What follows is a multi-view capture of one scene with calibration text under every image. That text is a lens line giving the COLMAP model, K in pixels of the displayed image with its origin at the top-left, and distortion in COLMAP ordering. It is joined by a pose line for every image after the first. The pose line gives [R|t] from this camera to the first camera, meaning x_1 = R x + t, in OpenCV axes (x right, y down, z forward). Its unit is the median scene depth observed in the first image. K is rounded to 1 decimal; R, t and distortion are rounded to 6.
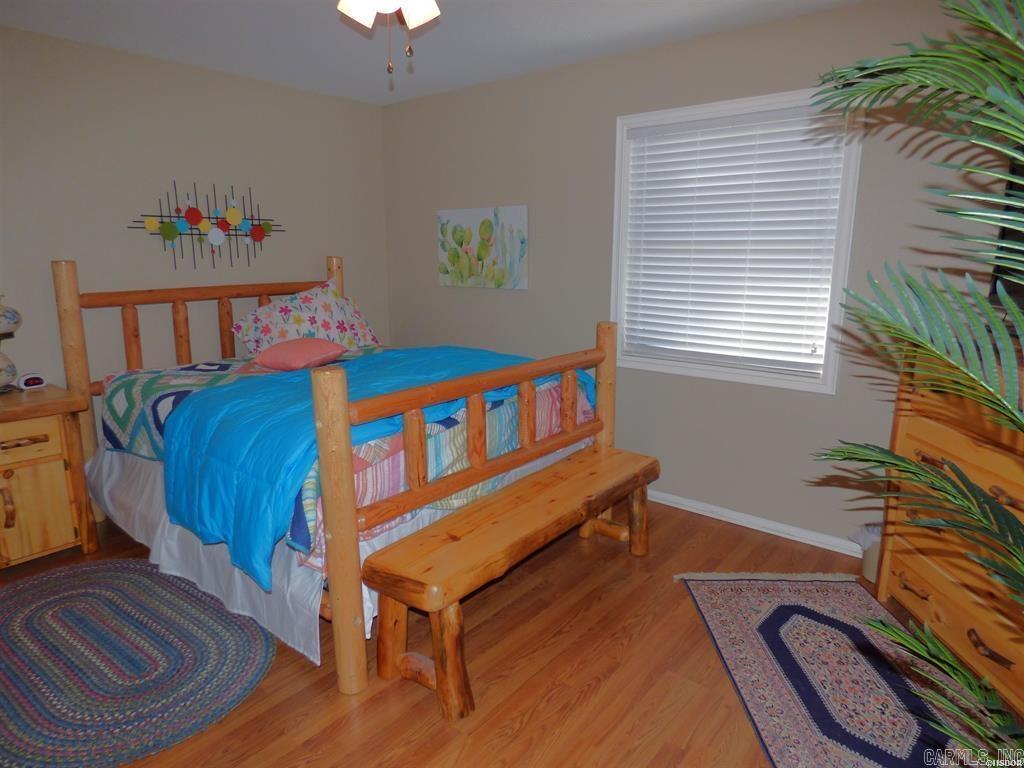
lens RADIAL K [[620.1, 0, 512.0], [0, 620.1, 381.4], [0, 0, 1]] dist [-0.015400, 0.002189]
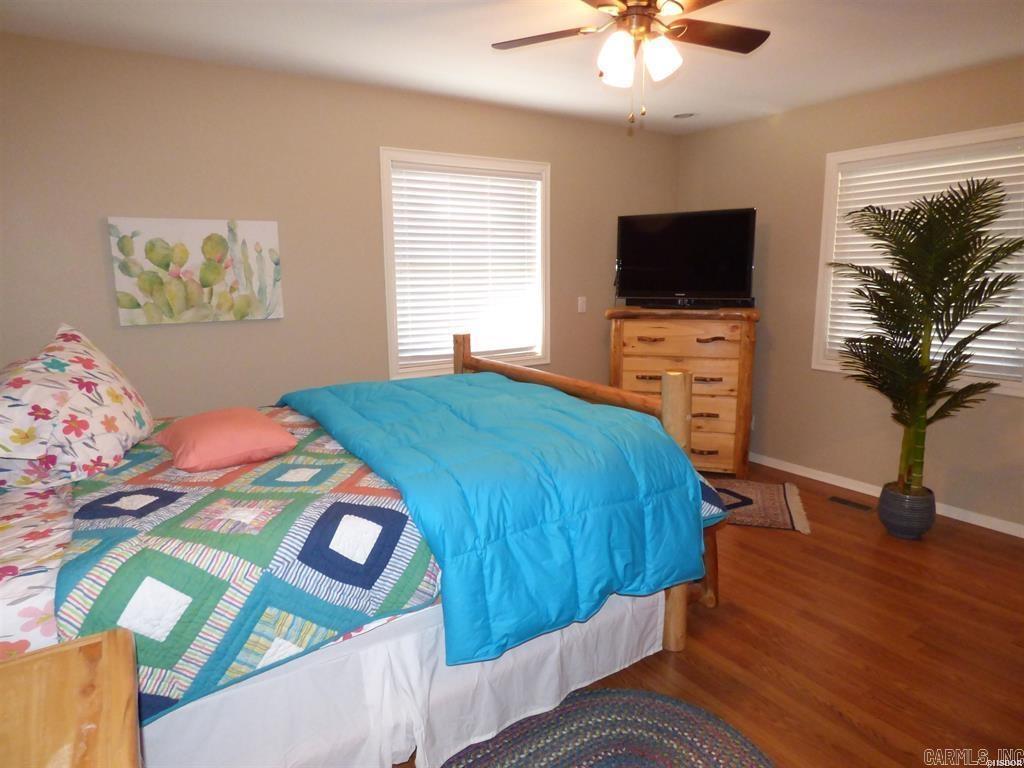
lens RADIAL K [[620.1, 0, 511.5], [0, 620.1, 384.1], [0, 0, 1]] dist [-0.015400, 0.002189]
pose [[0.325008, -0.179321, 0.928555, -0.668941], [0.201291, 0.972477, 0.117348, -0.091590], [-0.924041, 0.148771, 0.352158, 0.397641]]
